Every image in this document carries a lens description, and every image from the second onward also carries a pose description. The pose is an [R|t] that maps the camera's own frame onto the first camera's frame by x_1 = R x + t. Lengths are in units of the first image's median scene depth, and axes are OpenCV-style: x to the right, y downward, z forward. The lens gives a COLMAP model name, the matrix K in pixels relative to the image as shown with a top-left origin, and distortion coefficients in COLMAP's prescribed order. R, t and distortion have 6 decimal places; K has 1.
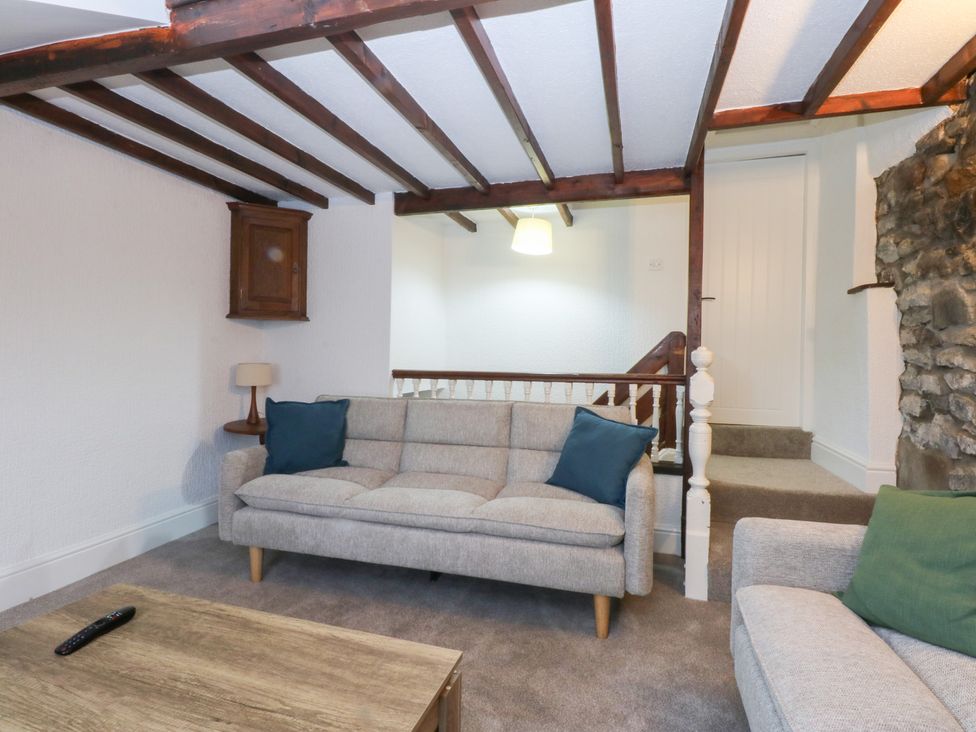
lens RADIAL K [[523.8, 0, 486.0], [0, 523.8, 363.4], [0, 0, 1]] dist [0.002462, -0.007042]
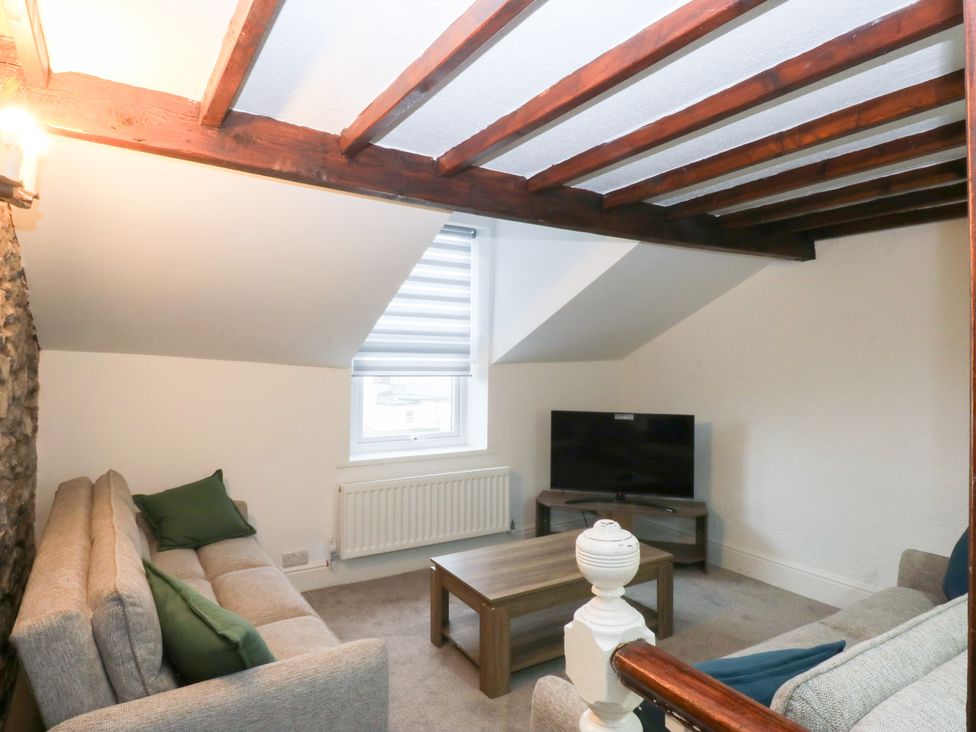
lens RADIAL K [[584.9, 0, 487.4], [0, 584.9, 364.4], [0, 0, 1]] dist [0.009059, 0.000810]
pose [[-0.661480, -0.009832, -0.749898, 1.335952], [-0.025708, 0.999624, 0.009571, -0.236126], [0.749522, 0.025610, -0.661484, 2.101537]]
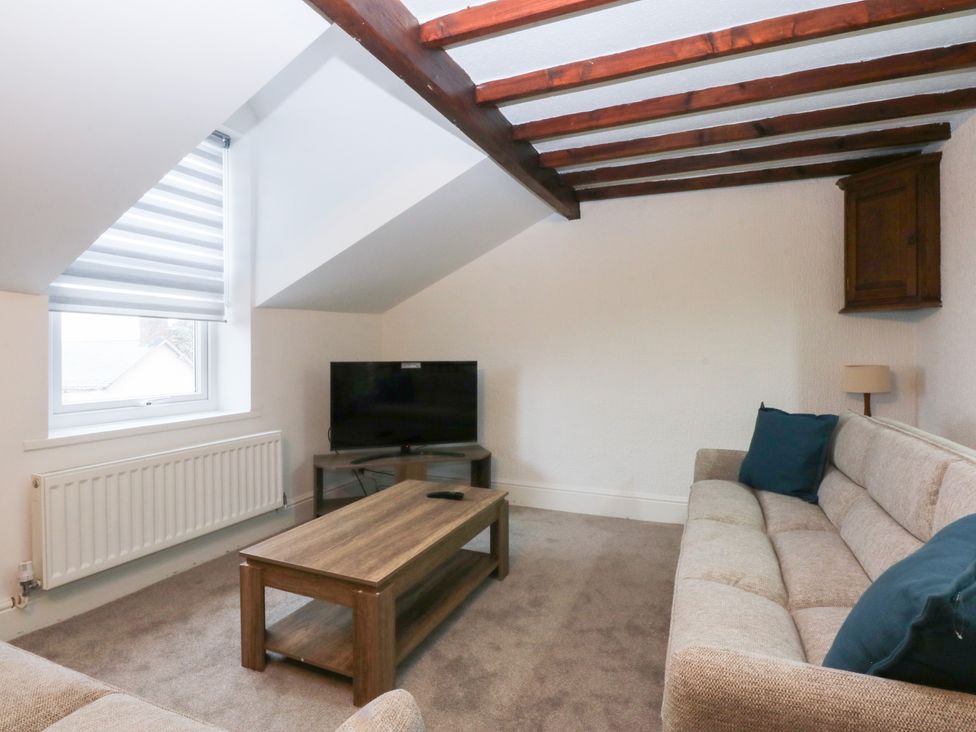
lens RADIAL K [[523.8, 0, 490.7], [0, 523.8, 361.1], [0, 0, 1]] dist [0.002462, -0.007042]
pose [[-0.110935, 0.013614, -0.993734, 1.126687], [-0.018679, 0.999701, 0.015781, -0.024323], [0.993652, 0.020312, -0.110648, 1.312709]]
